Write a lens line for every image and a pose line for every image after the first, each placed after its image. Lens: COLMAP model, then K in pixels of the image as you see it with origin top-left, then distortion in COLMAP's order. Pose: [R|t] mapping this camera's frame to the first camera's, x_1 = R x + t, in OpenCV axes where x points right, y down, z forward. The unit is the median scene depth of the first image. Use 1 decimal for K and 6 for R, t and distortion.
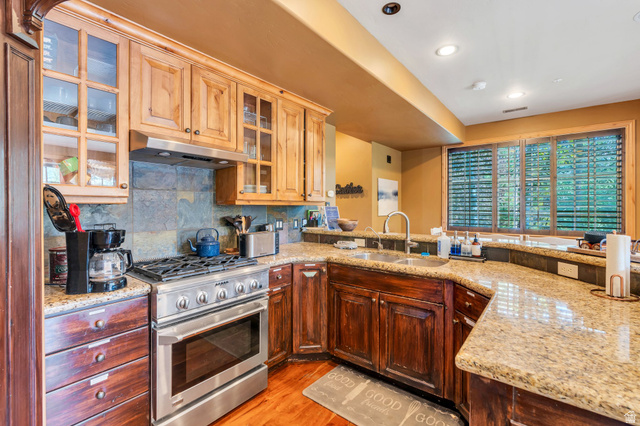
lens RADIAL K [[288.0, 0, 319.0], [0, 288.0, 209.9], [0, 0, 1]] dist [0.000851, 0.000016]
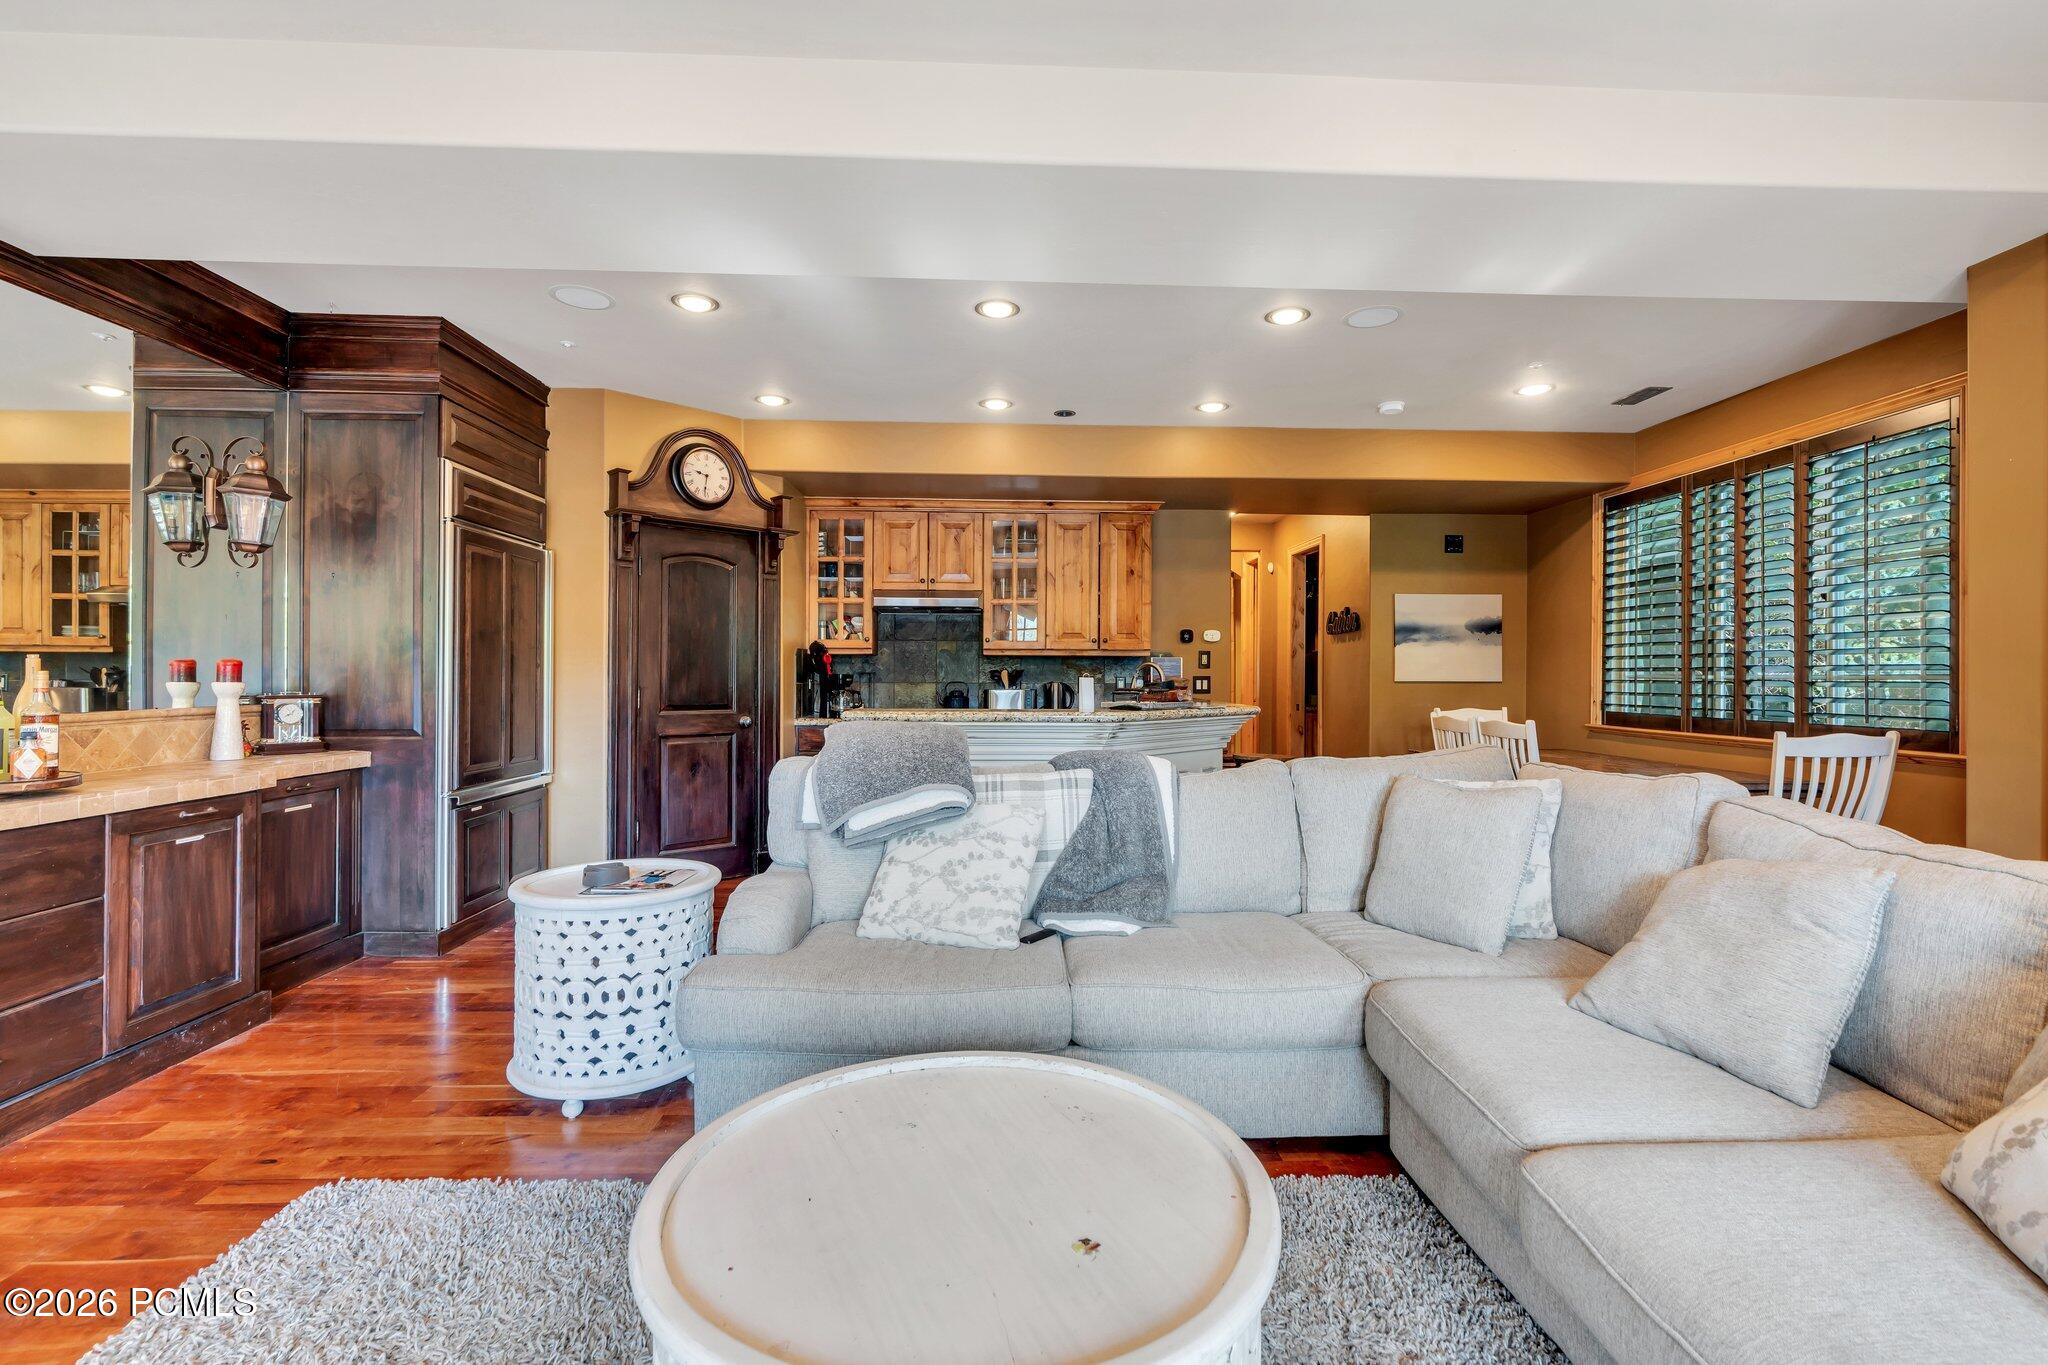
lens RADIAL K [[921.6, 0, 1027.3], [0, 921.6, 675.1], [0, 0, 1]] dist [0.000851, 0.000016]
pose [[0.668029, 0.005576, -0.744114, 0.867379], [-0.011694, 0.999927, -0.003005, 0.022563], [0.744043, 0.010709, 0.668046, -0.345464]]
